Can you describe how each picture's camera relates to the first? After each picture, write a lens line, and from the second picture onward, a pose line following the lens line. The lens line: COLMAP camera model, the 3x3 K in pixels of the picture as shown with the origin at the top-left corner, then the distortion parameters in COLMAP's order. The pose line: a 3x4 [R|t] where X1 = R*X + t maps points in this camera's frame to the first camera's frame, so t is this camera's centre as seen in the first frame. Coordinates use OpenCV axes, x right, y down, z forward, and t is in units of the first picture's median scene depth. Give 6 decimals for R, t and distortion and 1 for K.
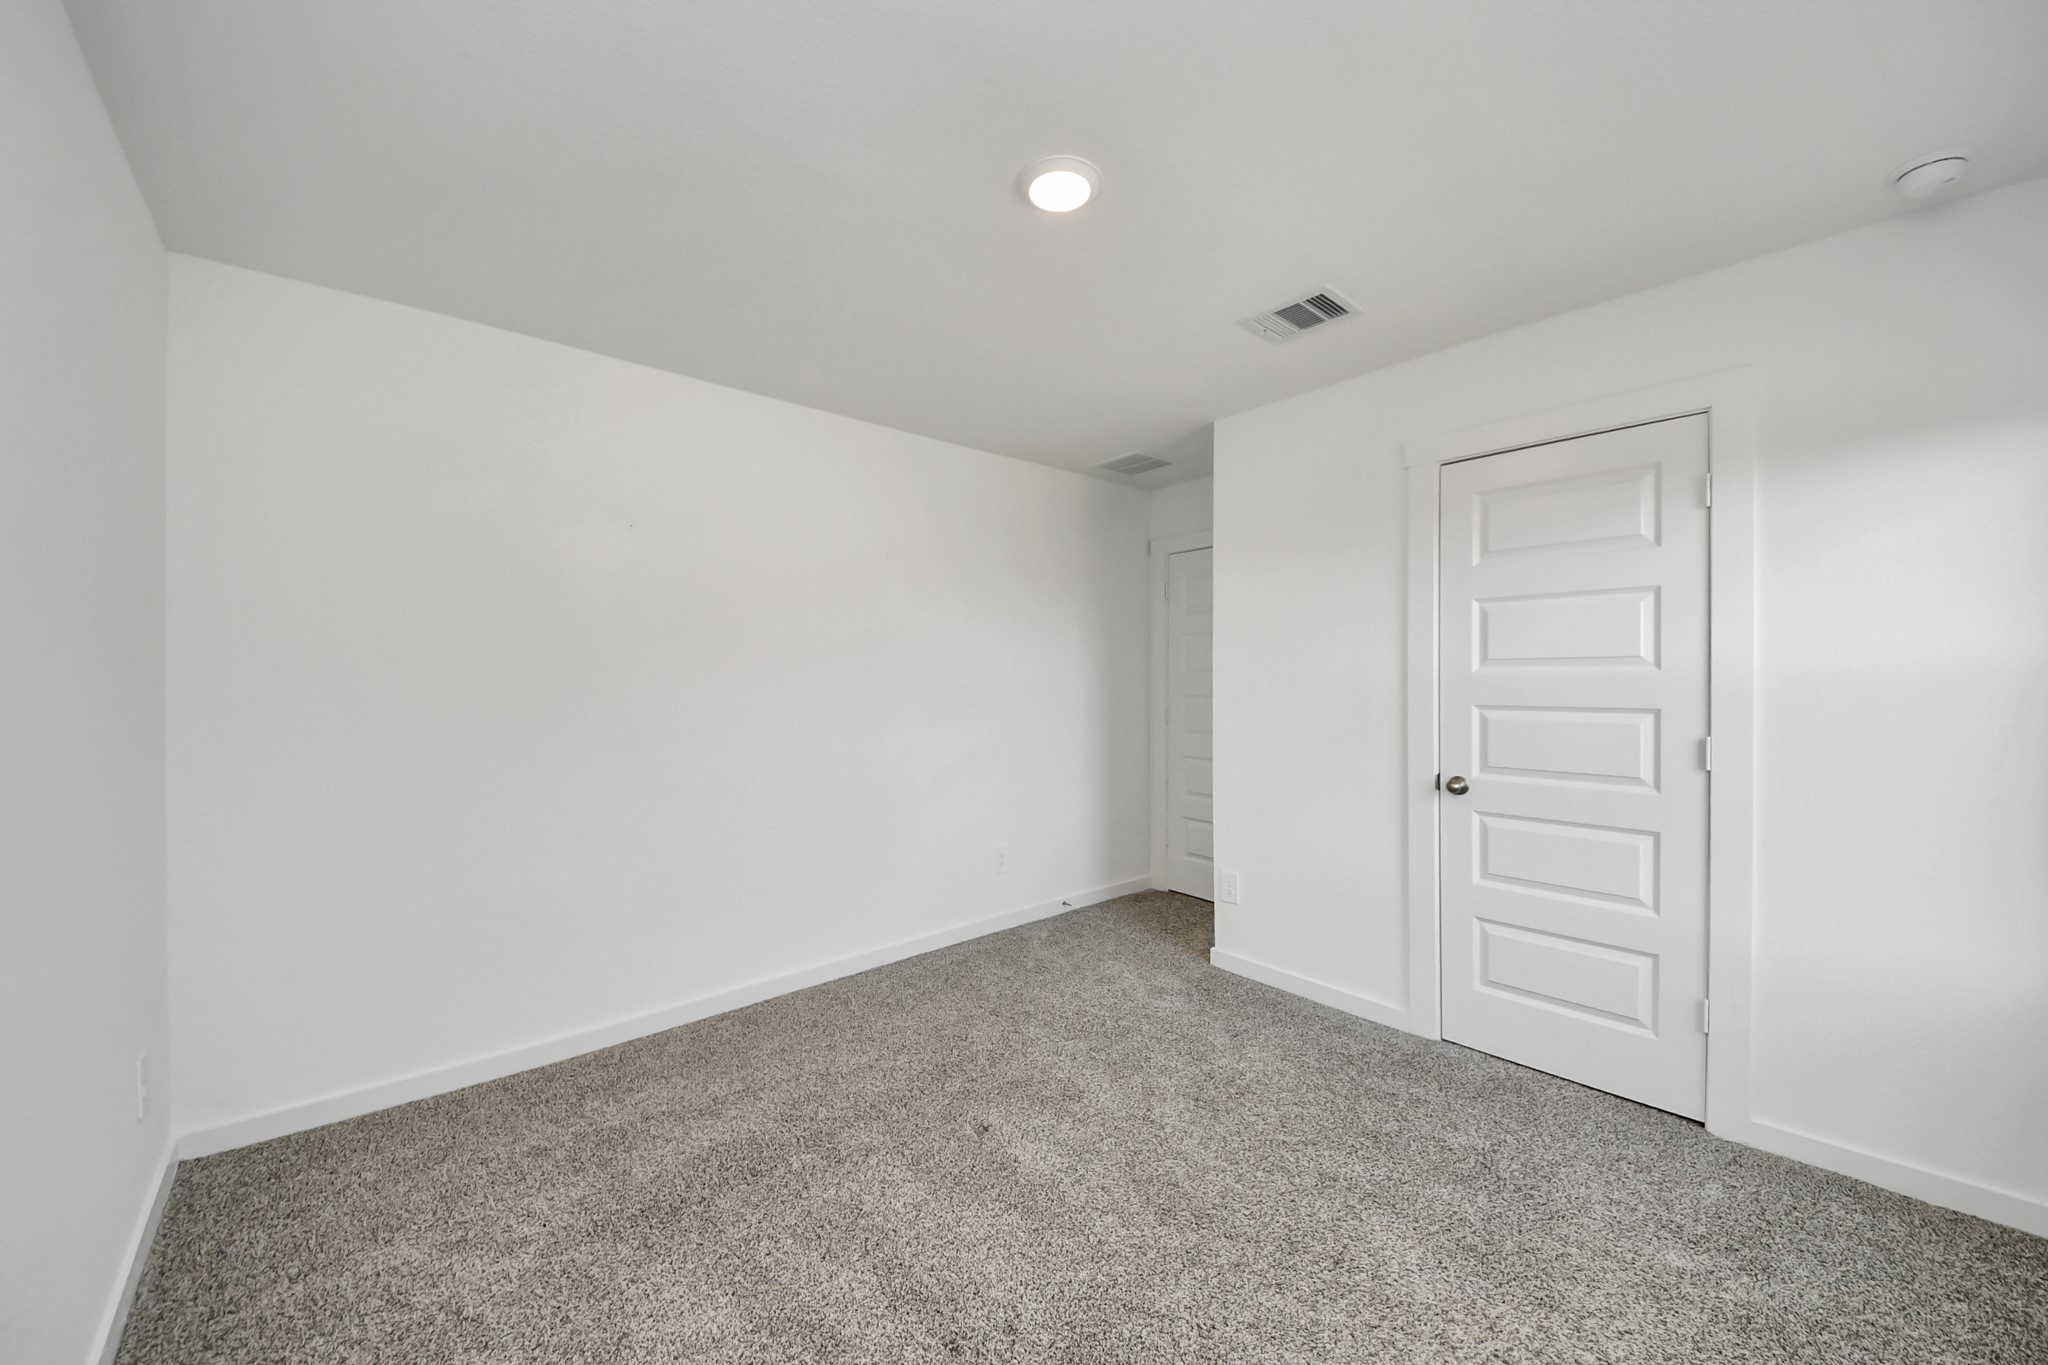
lens RADIAL K [[774.0, 0, 990.1], [0, 774.0, 682.1], [0, 0, 1]] dist [0.002256, -0.000110]
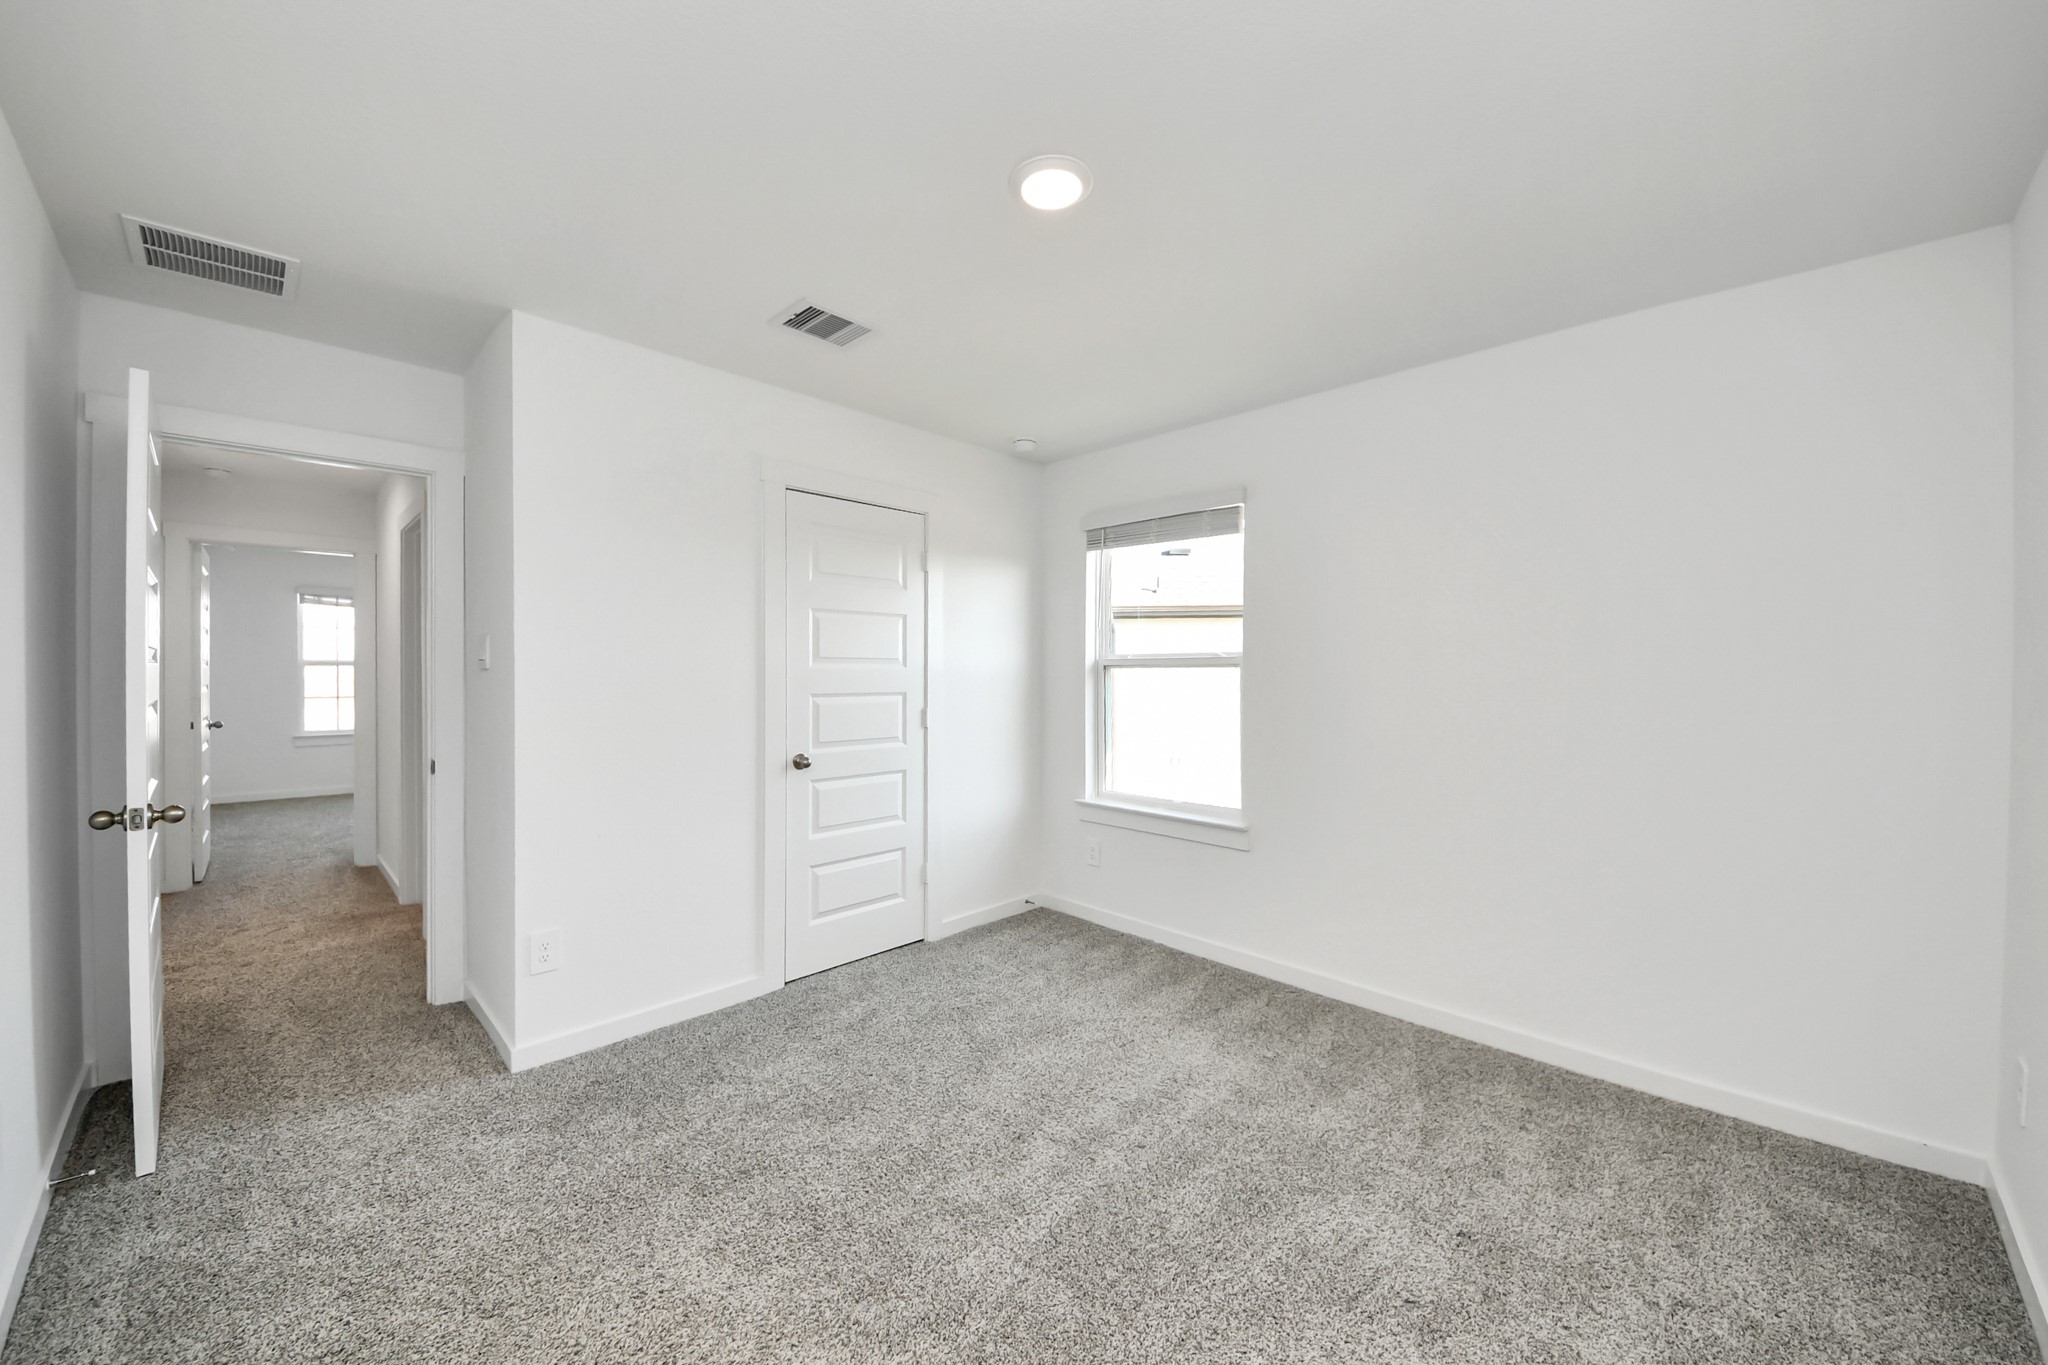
lens RADIAL K [[774.0, 0, 990.1], [0, 774.0, 682.1], [0, 0, 1]] dist [0.002256, -0.000110]
pose [[-0.084895, -0.005521, 0.996375, -0.656502], [0.010894, 0.999920, 0.006469, 0.005817], [-0.996330, 0.011404, -0.084828, 0.864506]]
